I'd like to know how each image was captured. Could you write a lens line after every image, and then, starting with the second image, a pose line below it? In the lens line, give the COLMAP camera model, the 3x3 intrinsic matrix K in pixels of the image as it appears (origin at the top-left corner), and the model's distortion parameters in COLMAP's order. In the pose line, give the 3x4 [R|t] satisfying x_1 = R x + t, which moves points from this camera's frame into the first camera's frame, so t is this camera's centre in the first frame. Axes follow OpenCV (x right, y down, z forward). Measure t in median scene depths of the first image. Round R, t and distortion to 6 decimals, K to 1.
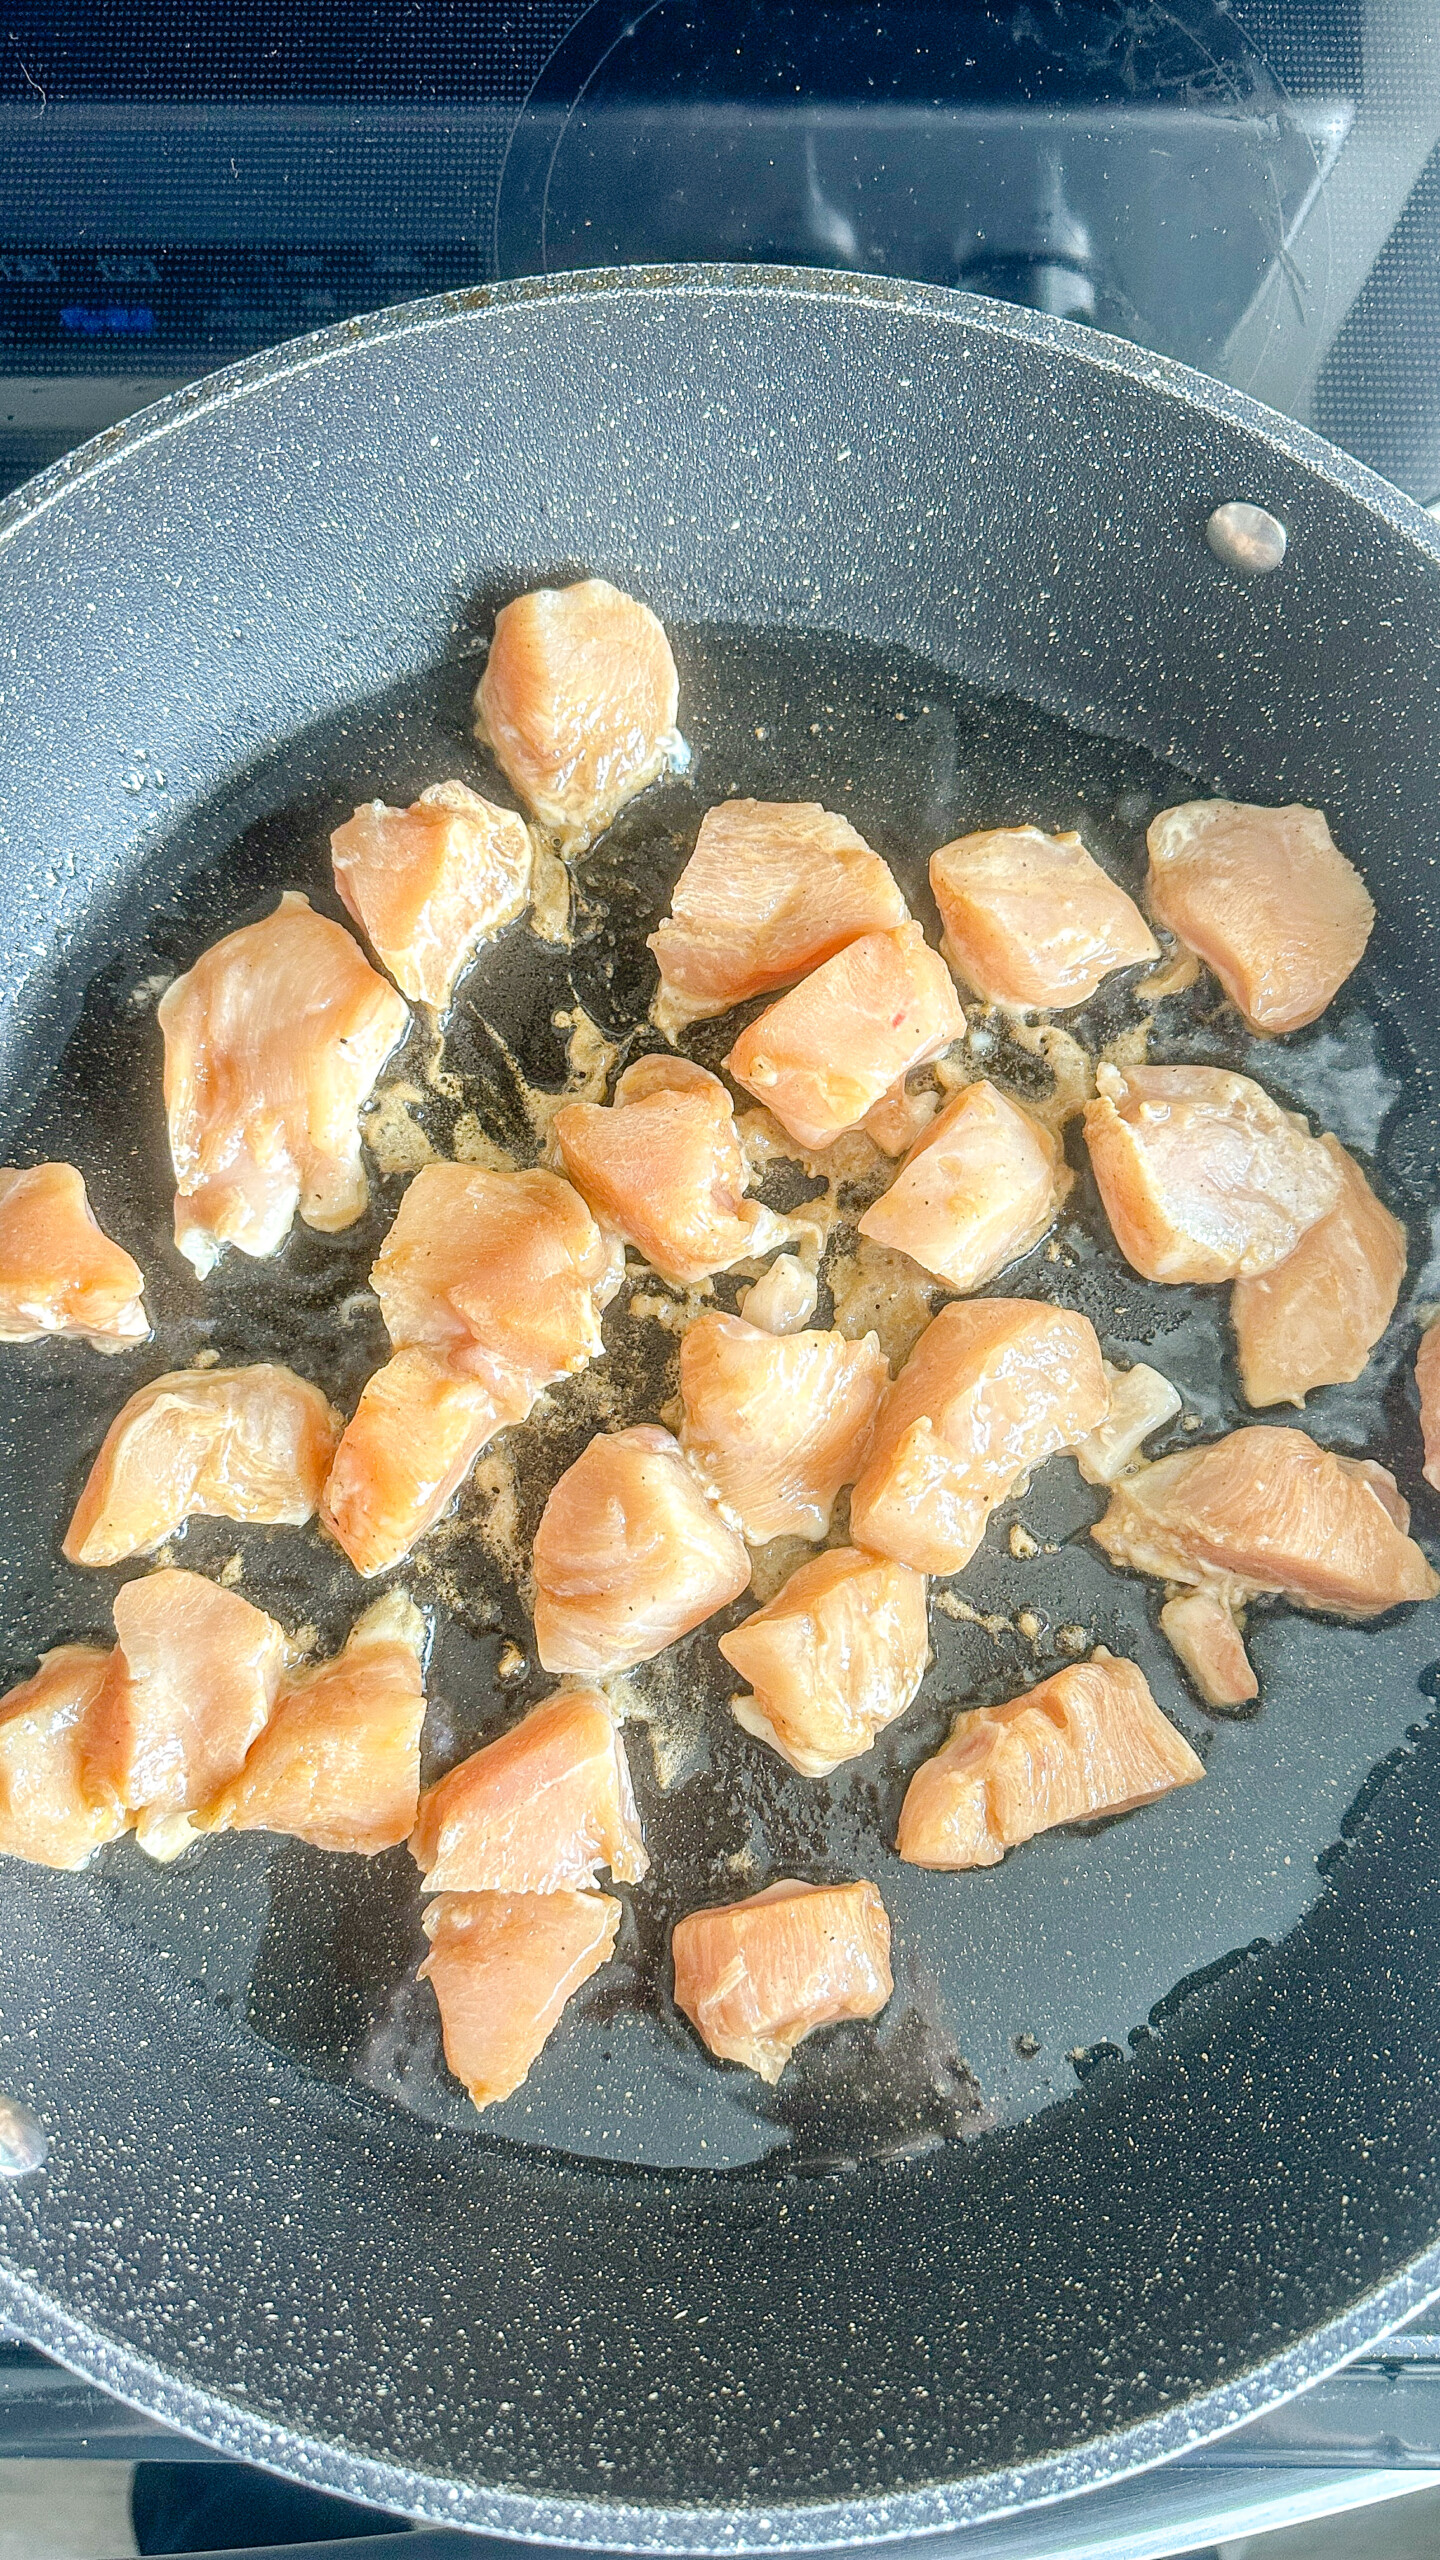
lens RADIAL K [[2009.6, 0, 718.0], [0, 2009.6, 1289.0], [0, 0, 1]] dist [-0.018129, 0.006564]
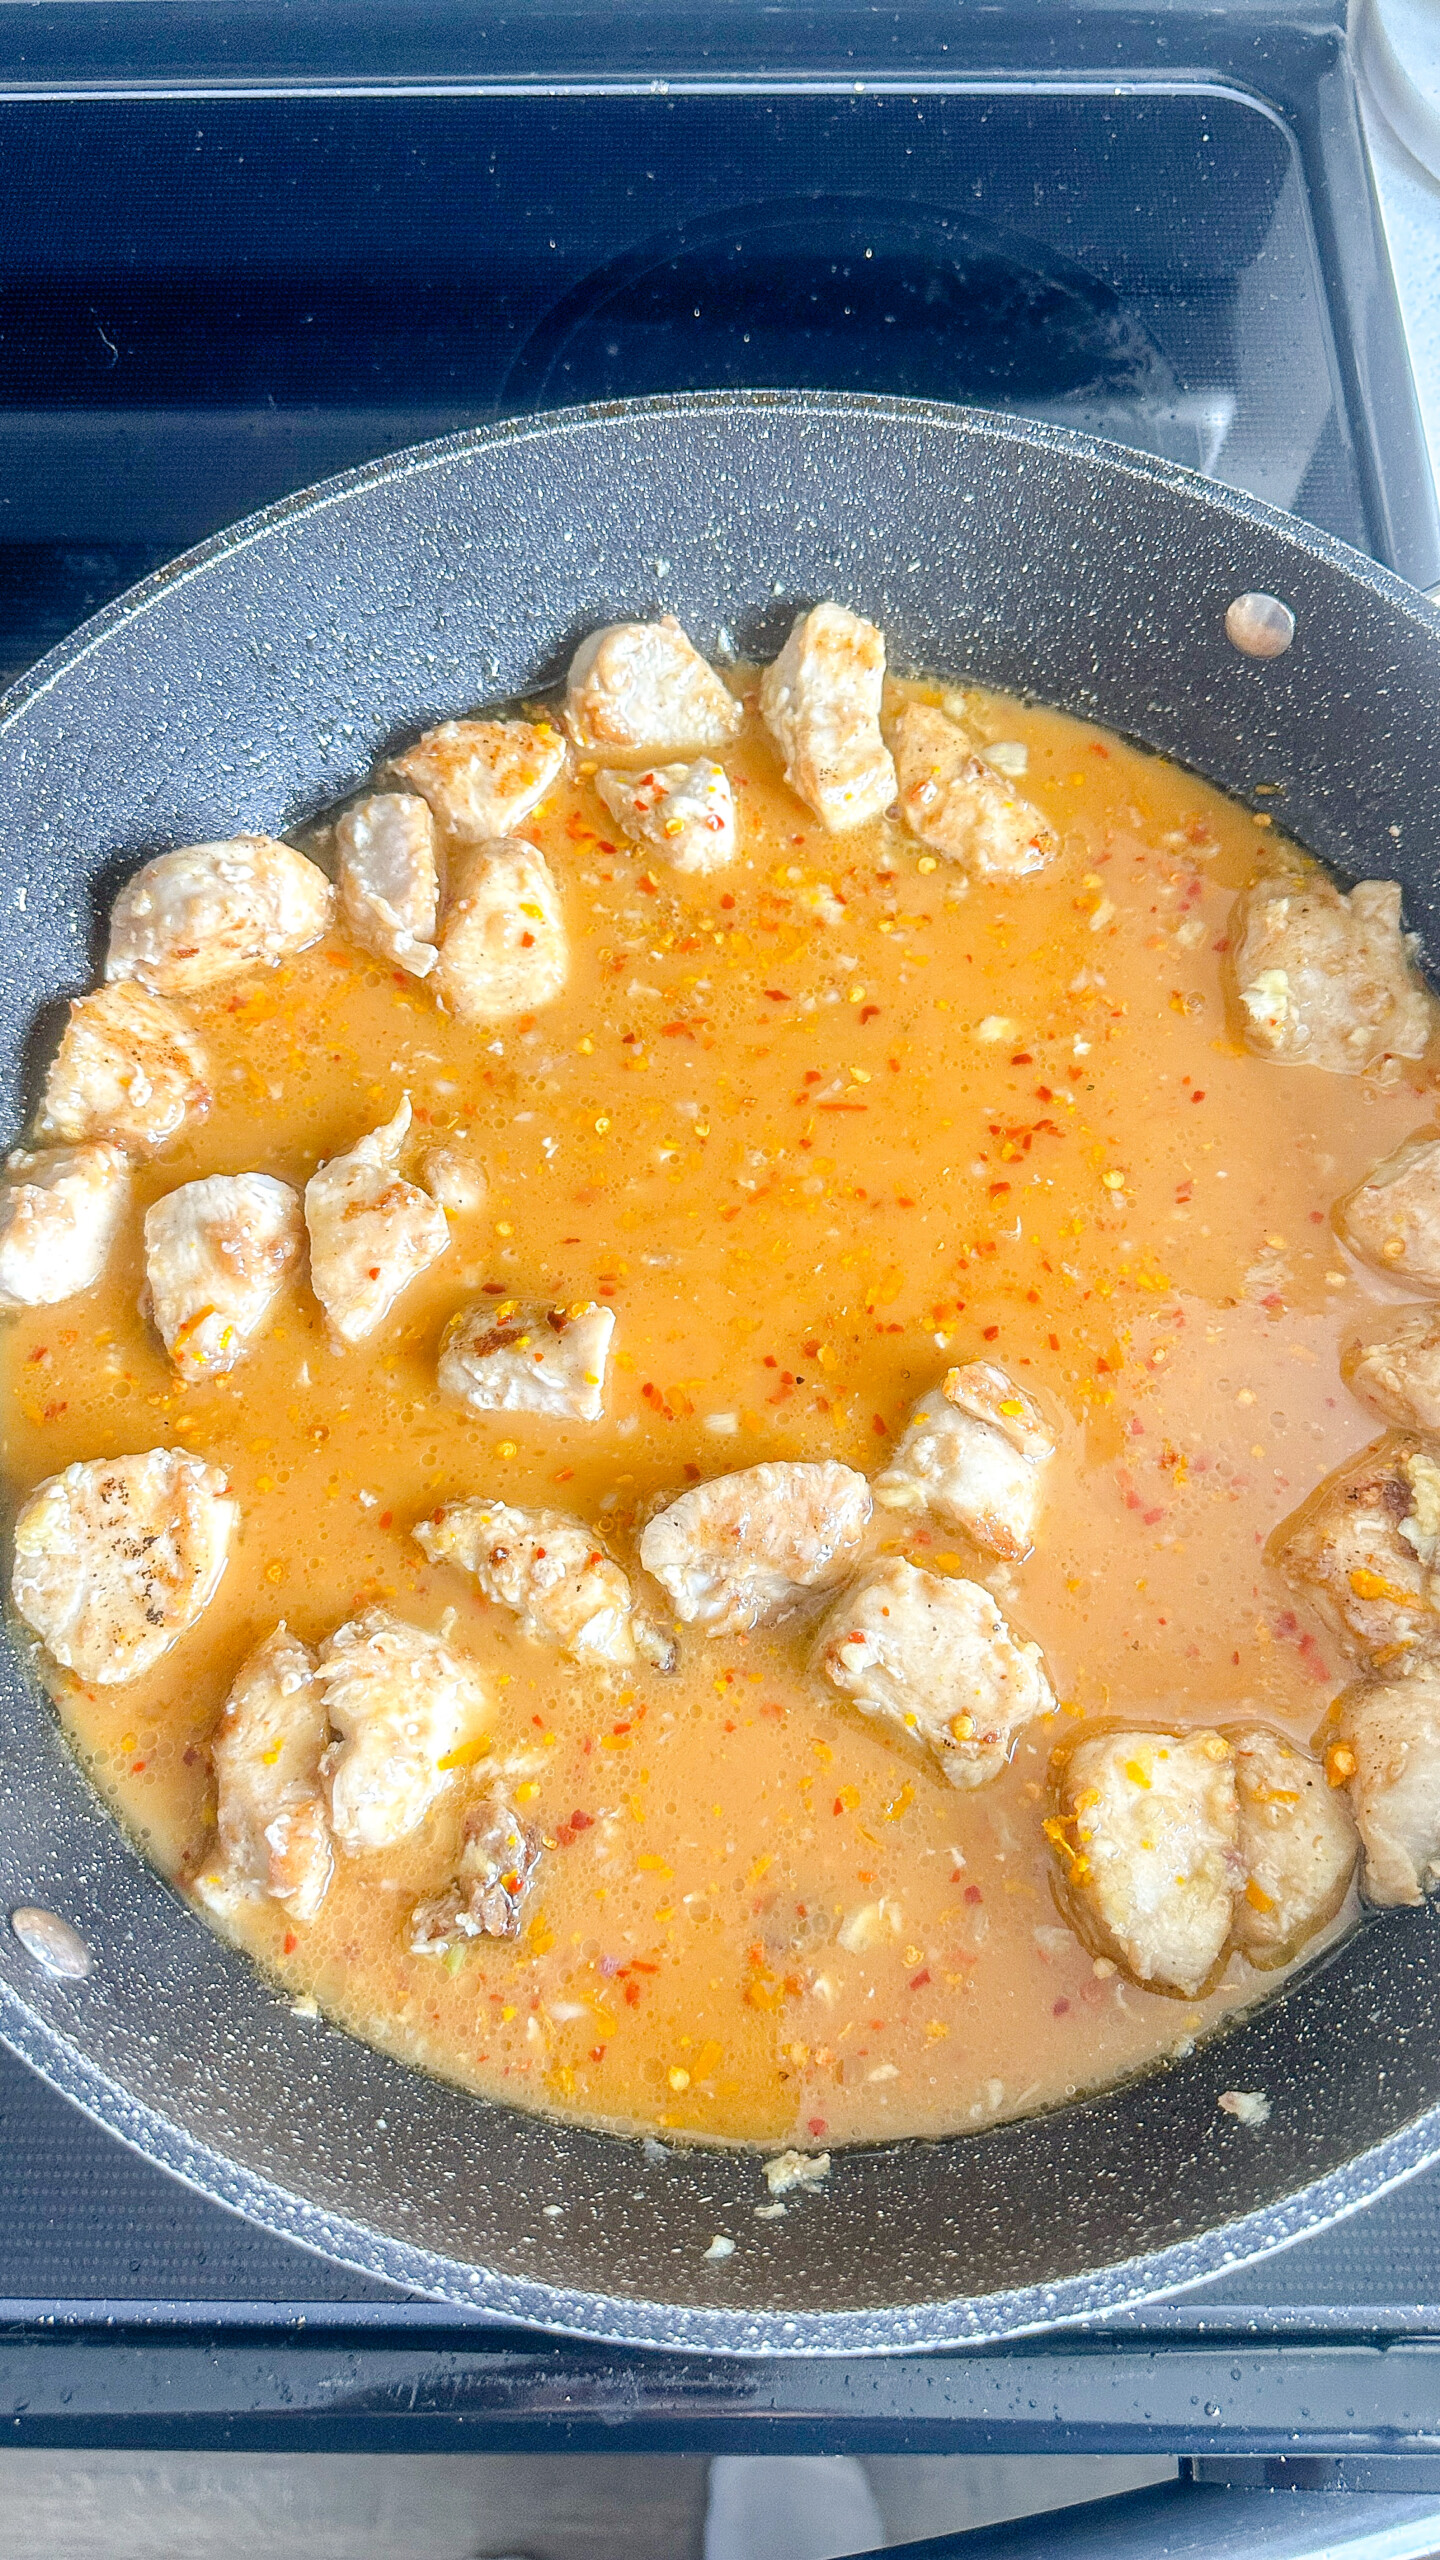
lens RADIAL K [[2009.6, 0, 699.3], [0, 2009.6, 1259.9], [0, 0, 1]] dist [-0.018129, 0.006564]
pose [[0.998644, 0.042737, -0.029712, -0.012009], [-0.048323, 0.973364, -0.224113, 0.283349], [0.019343, 0.225245, 0.974110, -0.061777]]
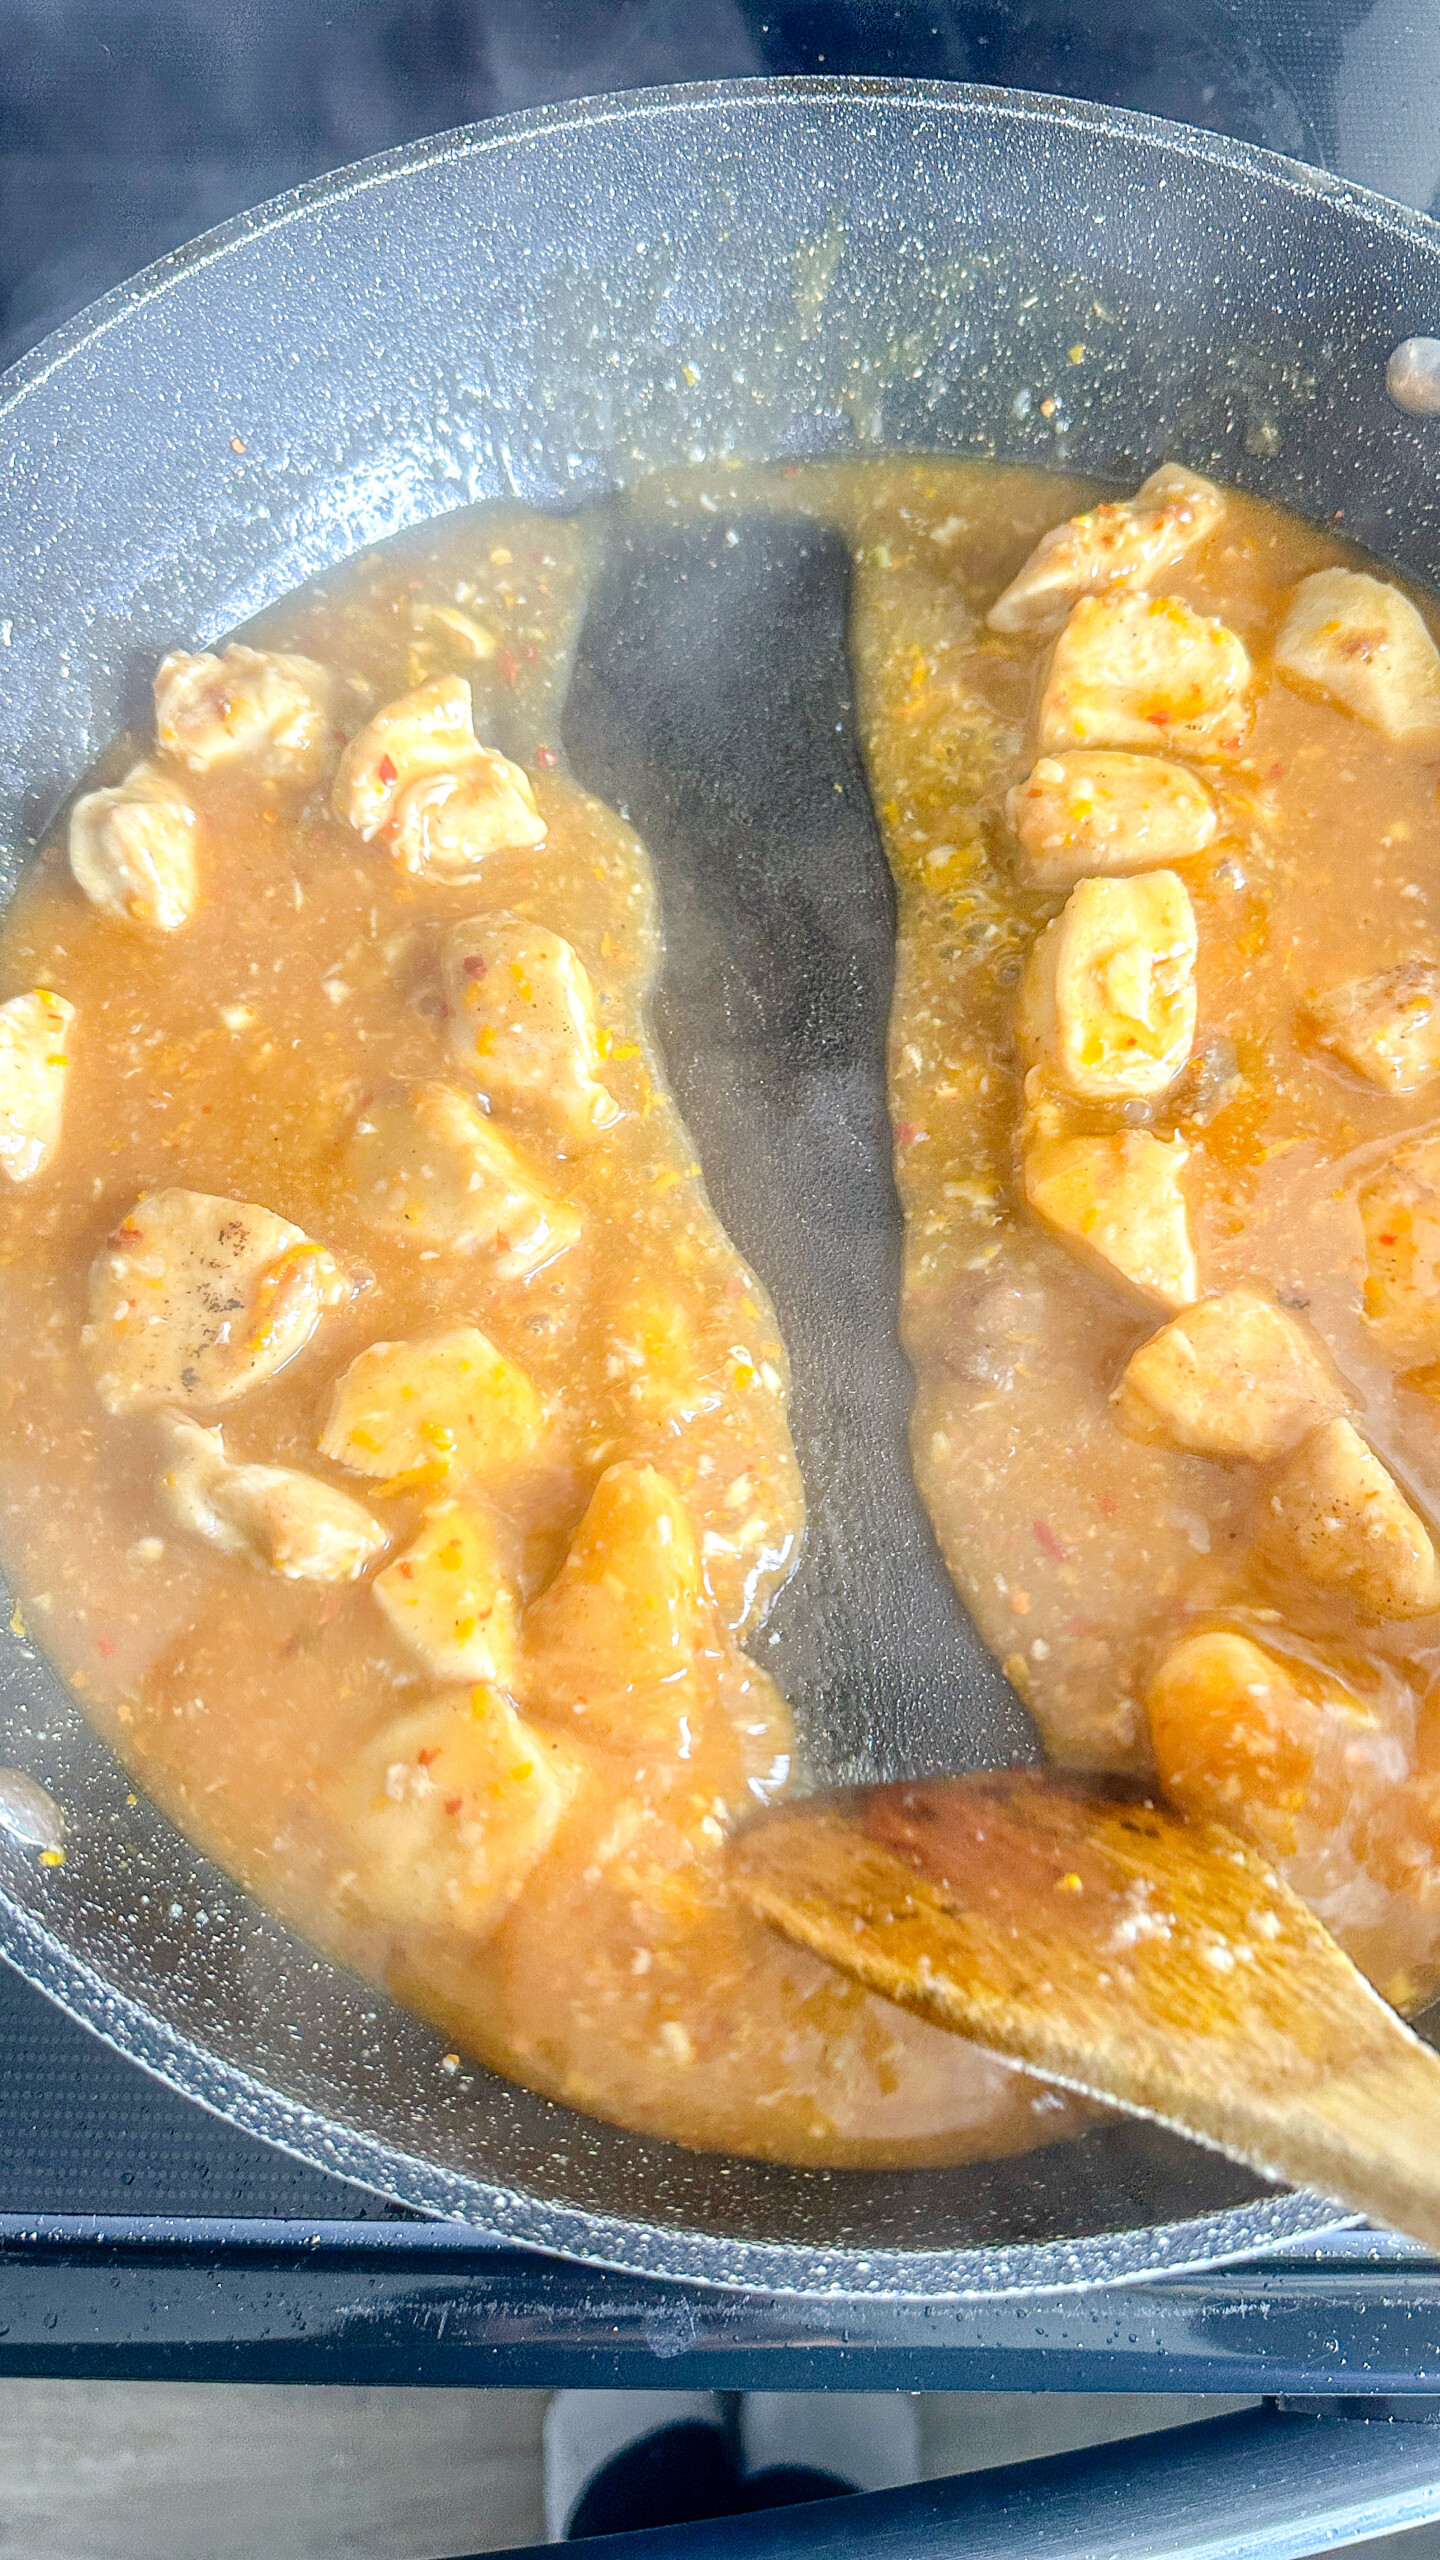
lens RADIAL K [[2009.6, 0, 720.1], [0, 2009.6, 1268.6], [0, 0, 1]] dist [-0.018129, 0.006564]
pose [[0.996829, 0.078456, -0.013272, -0.050511], [-0.079569, 0.981933, -0.171689, 0.301849], [-0.000438, 0.172201, 0.985062, 0.077869]]
